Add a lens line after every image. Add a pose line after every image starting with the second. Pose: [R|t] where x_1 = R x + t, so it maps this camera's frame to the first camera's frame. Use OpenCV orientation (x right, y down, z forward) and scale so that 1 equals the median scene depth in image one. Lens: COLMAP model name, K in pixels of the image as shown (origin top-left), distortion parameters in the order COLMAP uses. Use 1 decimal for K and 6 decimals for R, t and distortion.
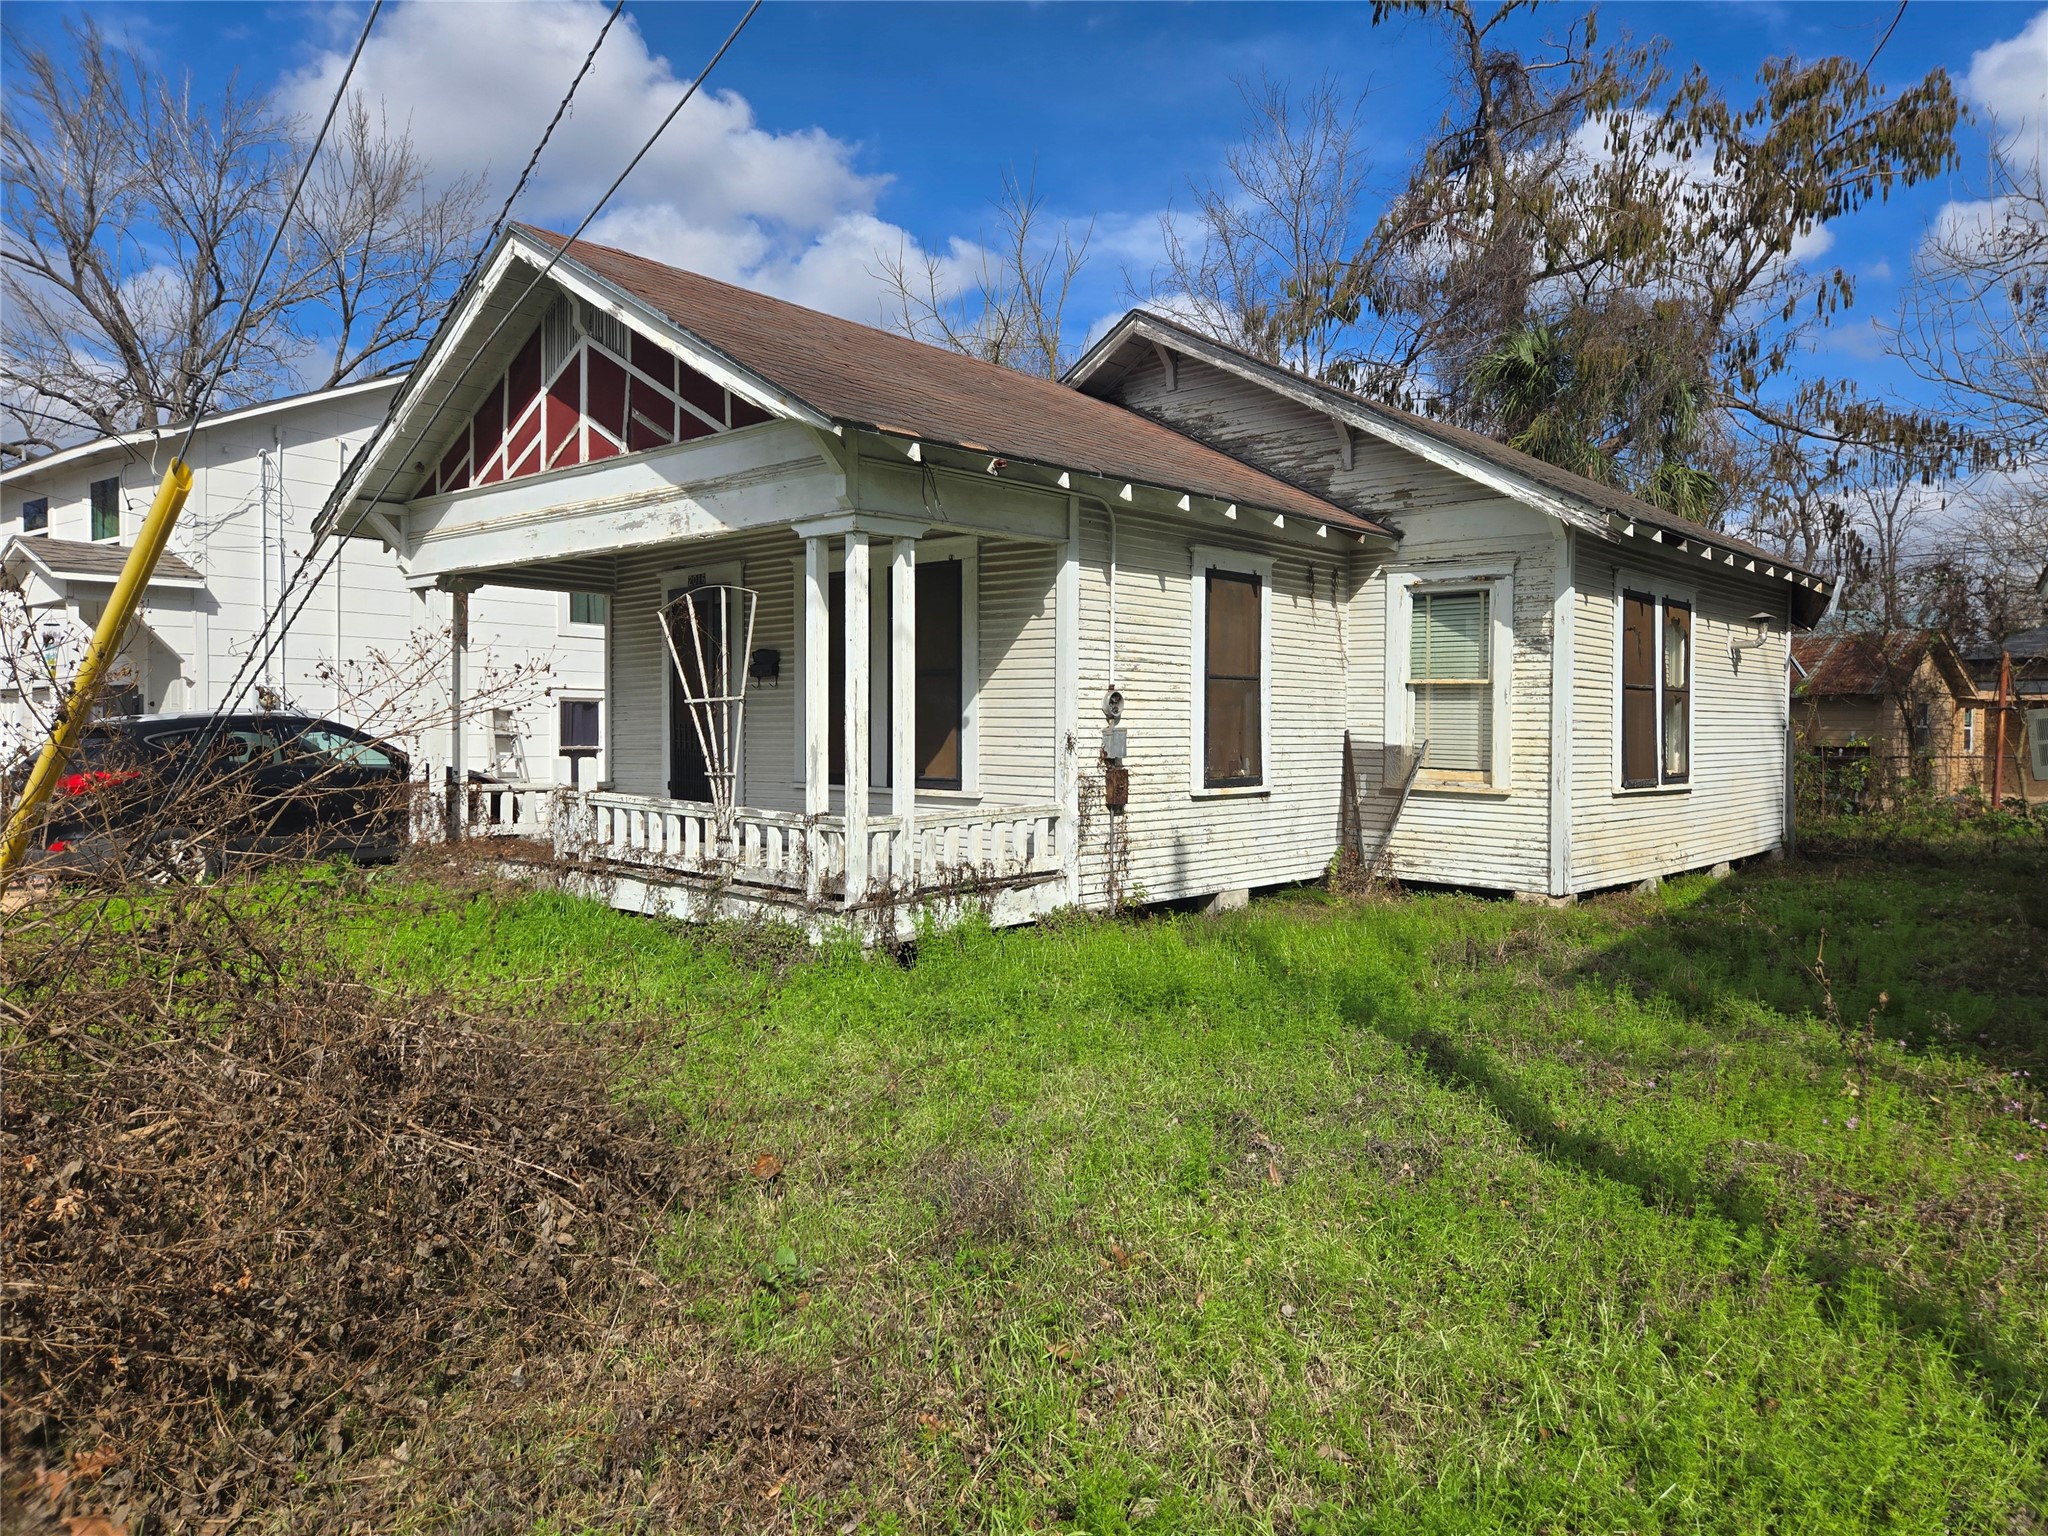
lens RADIAL K [[1361.5, 0, 1019.7], [0, 1361.5, 761.7], [0, 0, 1]] dist [-0.005914, -0.002784]
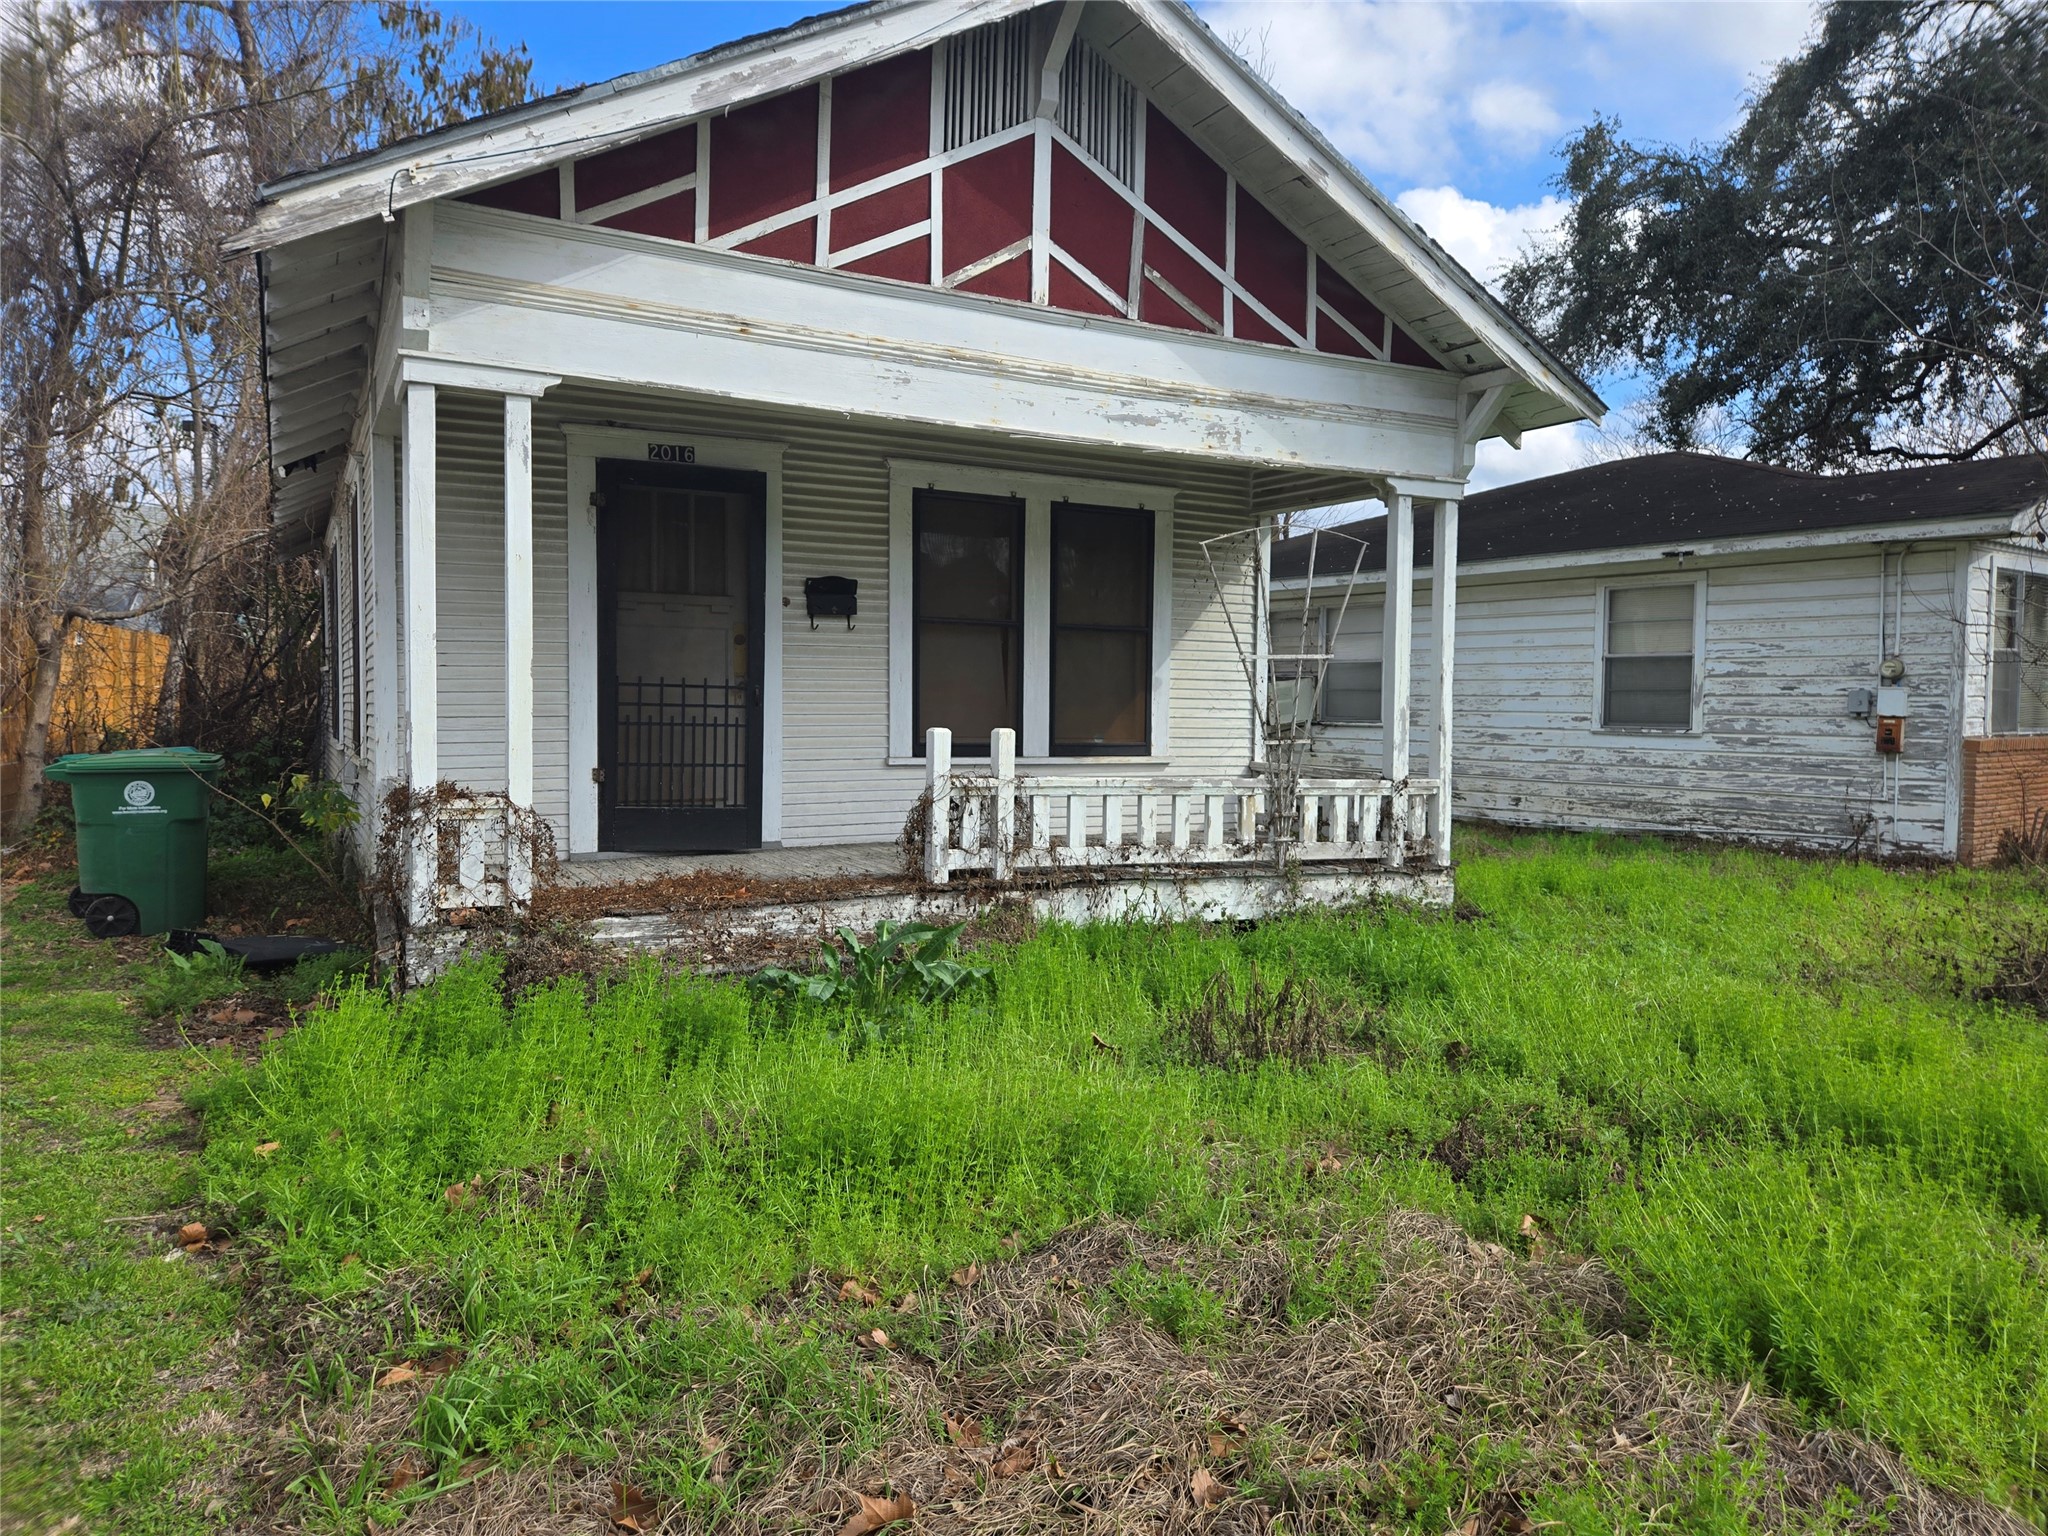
lens RADIAL K [[1361.5, 0, 1022.3], [0, 1361.5, 773.4], [0, 0, 1]] dist [-0.005914, -0.002784]
pose [[0.360821, -0.052313, 0.931167, -1.688966], [0.015599, 0.998624, 0.050058, -0.026618], [-0.932505, -0.003537, 0.361141, 1.300415]]
